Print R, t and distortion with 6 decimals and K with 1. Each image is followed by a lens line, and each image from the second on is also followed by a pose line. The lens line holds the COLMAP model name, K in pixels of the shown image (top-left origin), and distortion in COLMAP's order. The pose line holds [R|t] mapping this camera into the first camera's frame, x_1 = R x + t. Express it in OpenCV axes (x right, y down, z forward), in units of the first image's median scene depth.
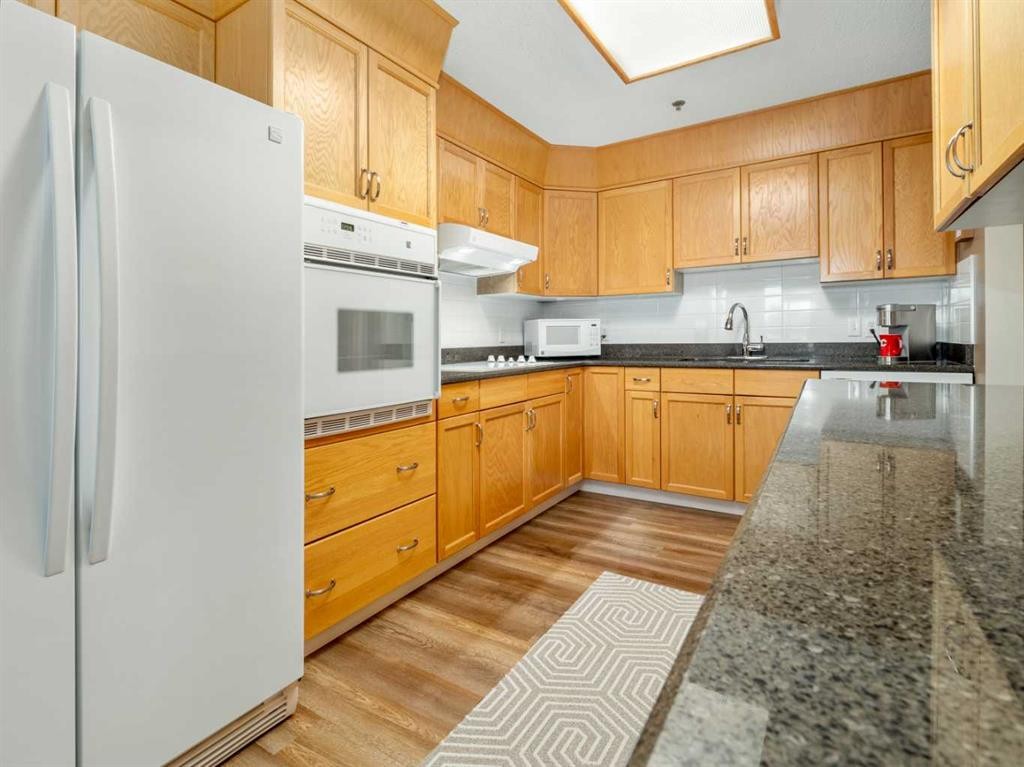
lens RADIAL K [[505.0, 0, 509.9], [0, 505.0, 352.8], [0, 0, 1]] dist [-0.001067, -0.000241]
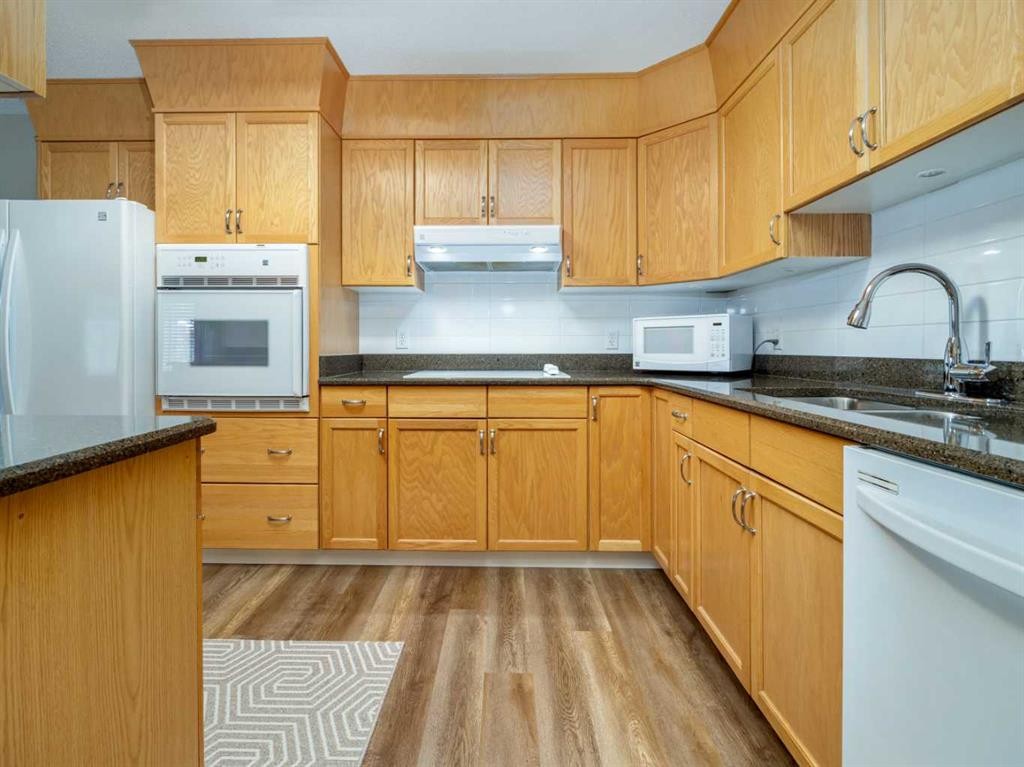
lens RADIAL K [[504.6, 0, 504.6], [0, 504.6, 363.0], [0, 0, 1]] dist [0.001356, -0.001223]
pose [[0.519851, 0.038321, -0.853397, 0.805795], [-0.031793, 0.999169, 0.025500, -0.020189], [0.853665, 0.013876, 0.520637, 0.631417]]
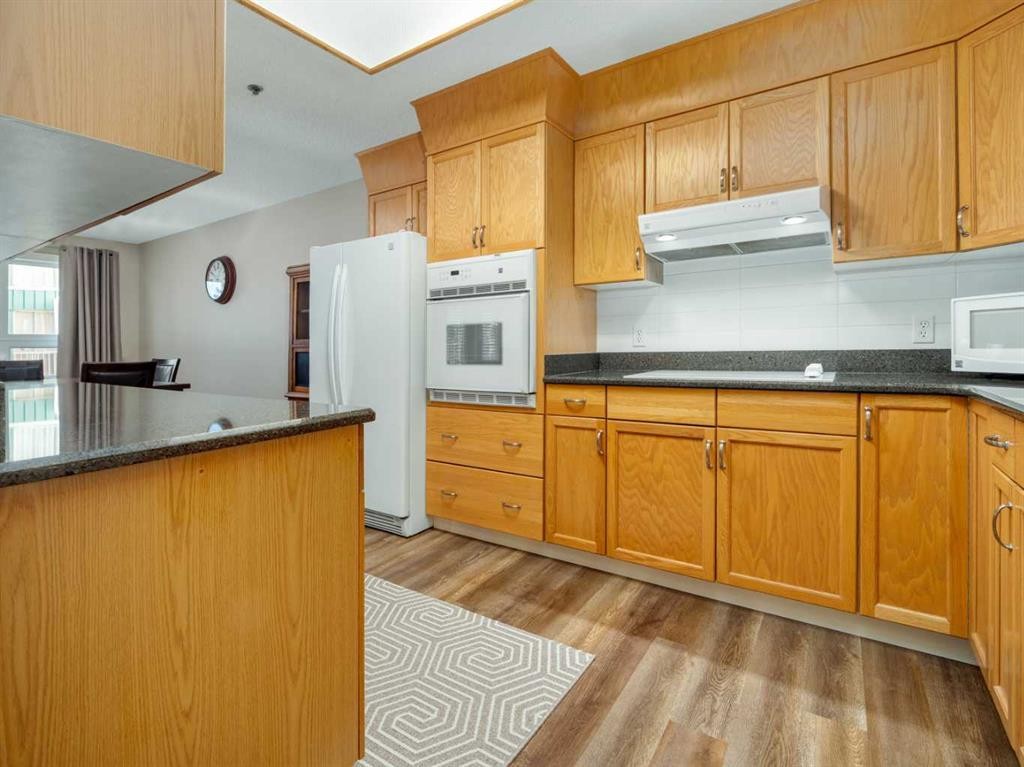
lens RADIAL K [[514.8, 0, 510.2], [0, 514.8, 357.0], [0, 0, 1]] dist [-0.001097, -0.002141]
pose [[-0.038980, 0.031181, -0.998753, 0.819606], [-0.013206, 0.999410, 0.031717, -0.024751], [0.999153, 0.014426, -0.038545, 0.788950]]
